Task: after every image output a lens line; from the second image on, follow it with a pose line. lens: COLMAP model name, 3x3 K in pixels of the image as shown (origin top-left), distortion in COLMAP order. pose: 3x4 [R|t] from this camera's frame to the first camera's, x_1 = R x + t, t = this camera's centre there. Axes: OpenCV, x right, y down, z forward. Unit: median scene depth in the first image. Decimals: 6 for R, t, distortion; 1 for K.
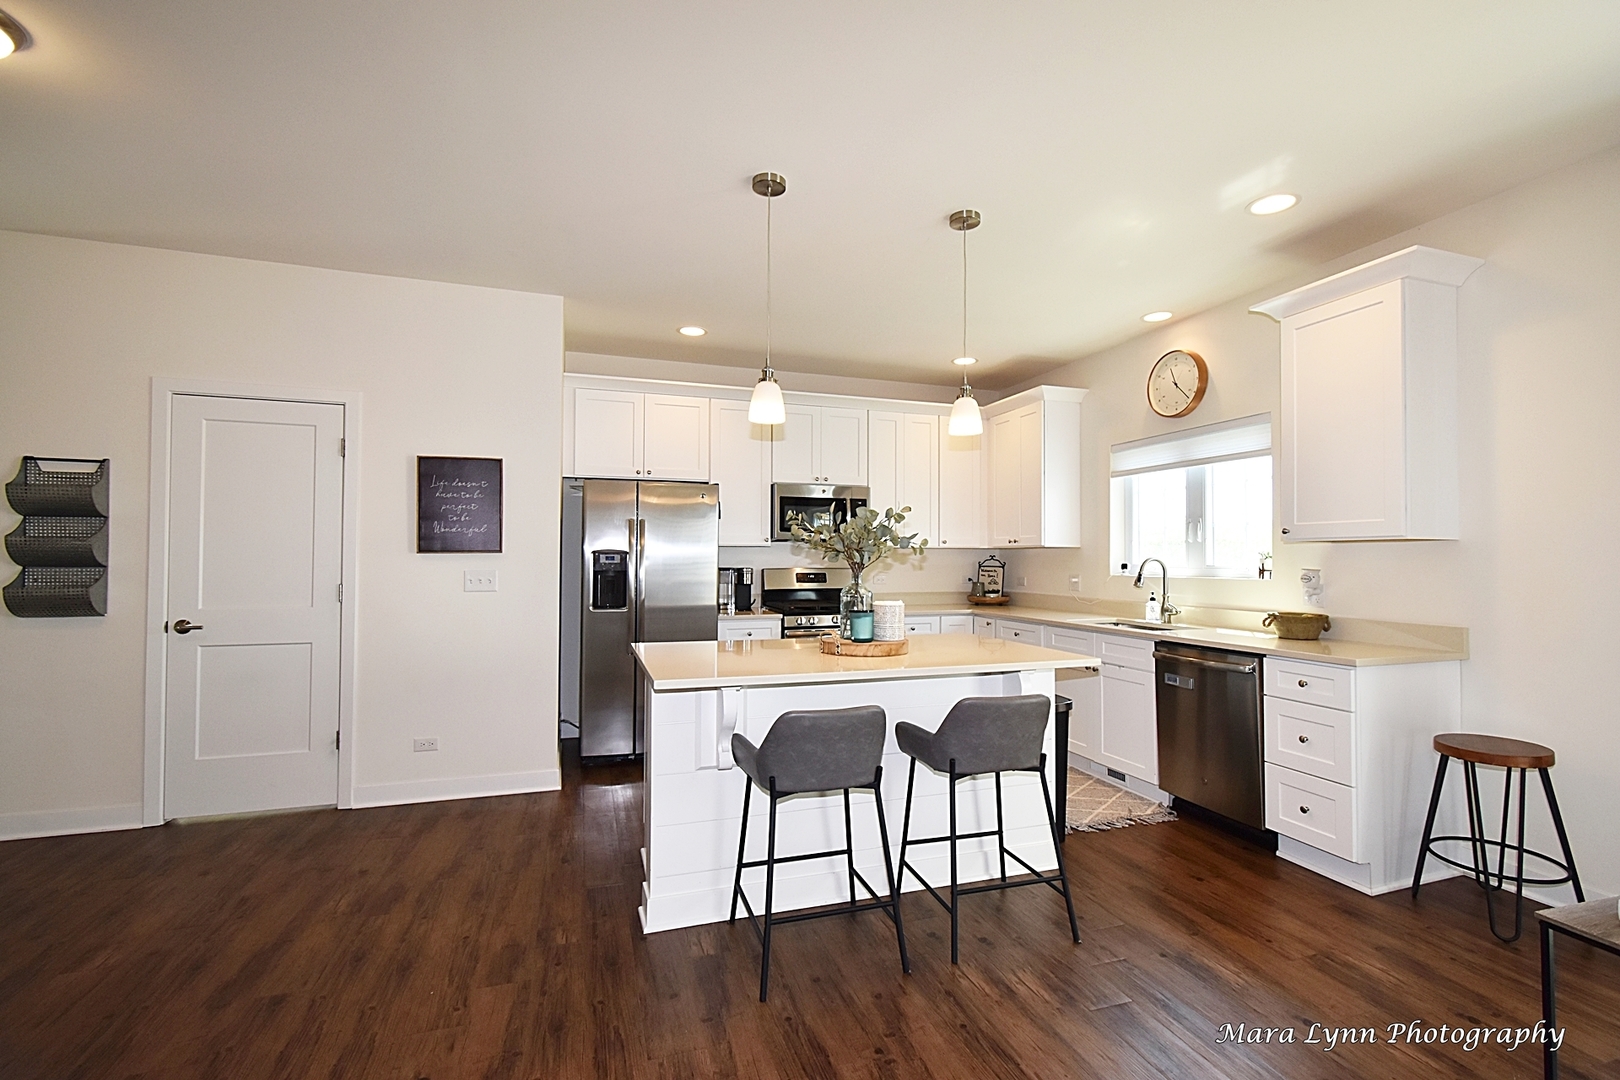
lens RADIAL K [[713.4, 0, 800.0], [0, 713.4, 542.4], [0, 0, 1]] dist [0.003300, 0.000570]
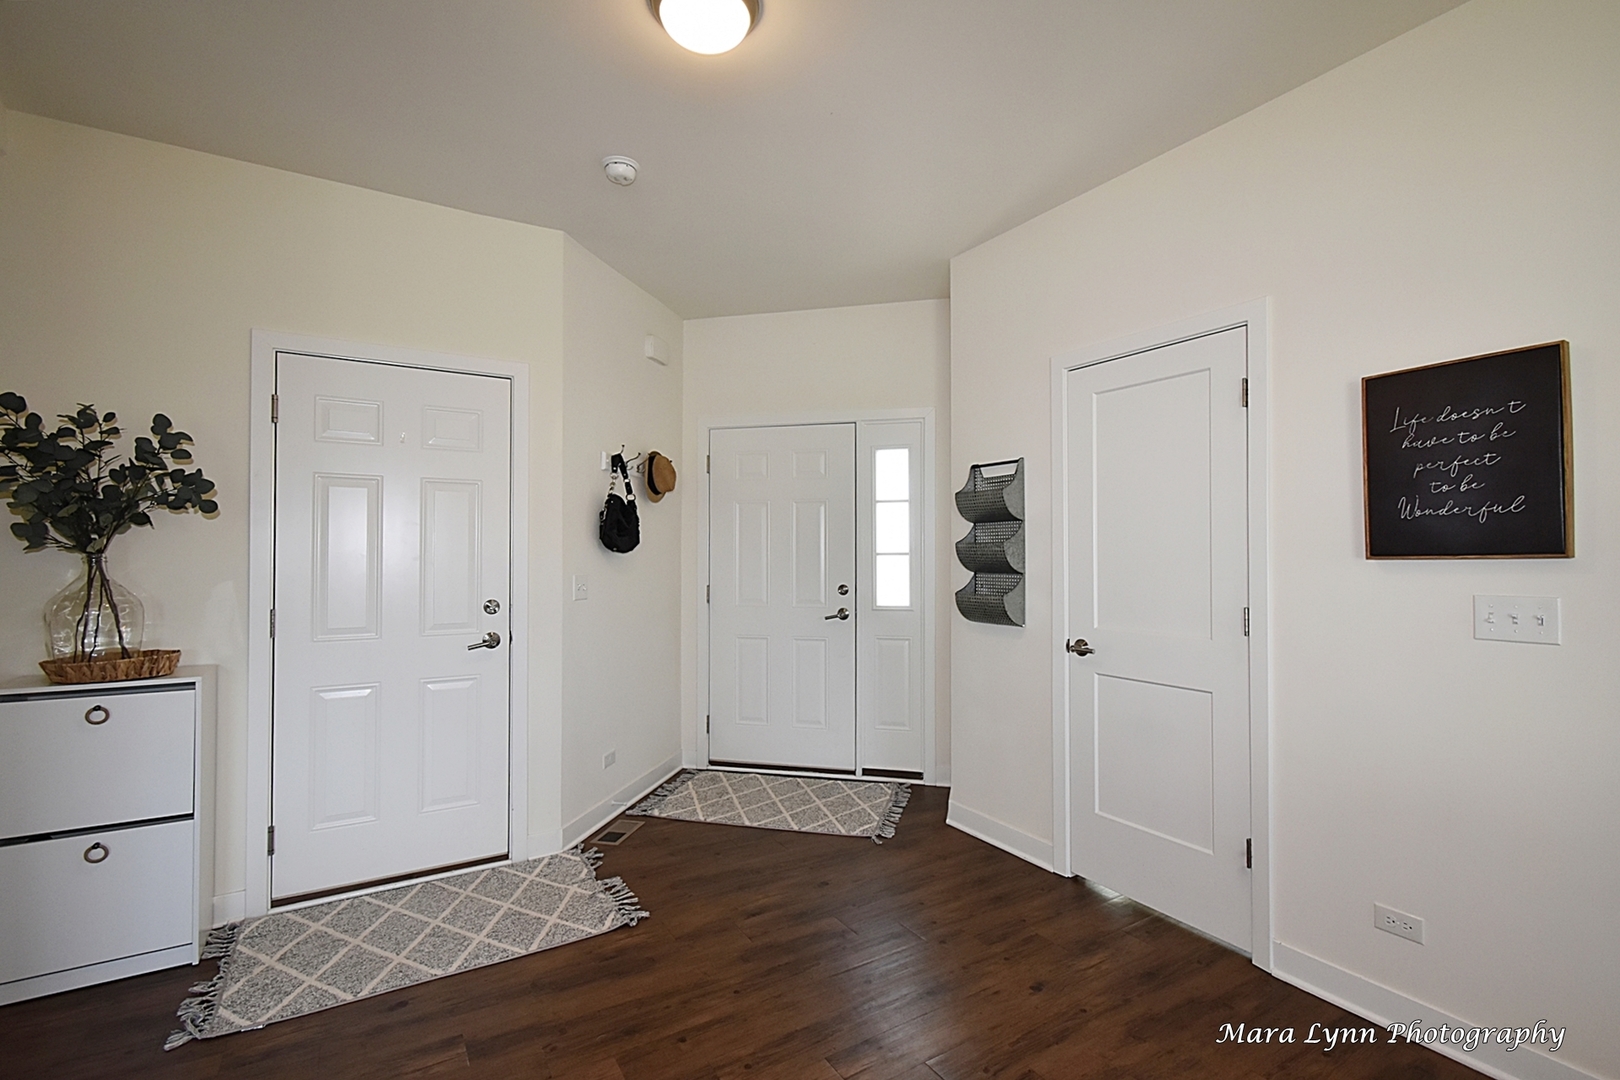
lens RADIAL K [[713.4, 0, 834.9], [0, 713.4, 546.3], [0, 0, 1]] dist [0.003300, 0.000570]
pose [[0.257989, -0.014226, -0.966043, -0.124509], [0.023170, 0.999695, -0.008534, 0.000802], [0.965870, -0.020182, 0.258240, 0.489419]]
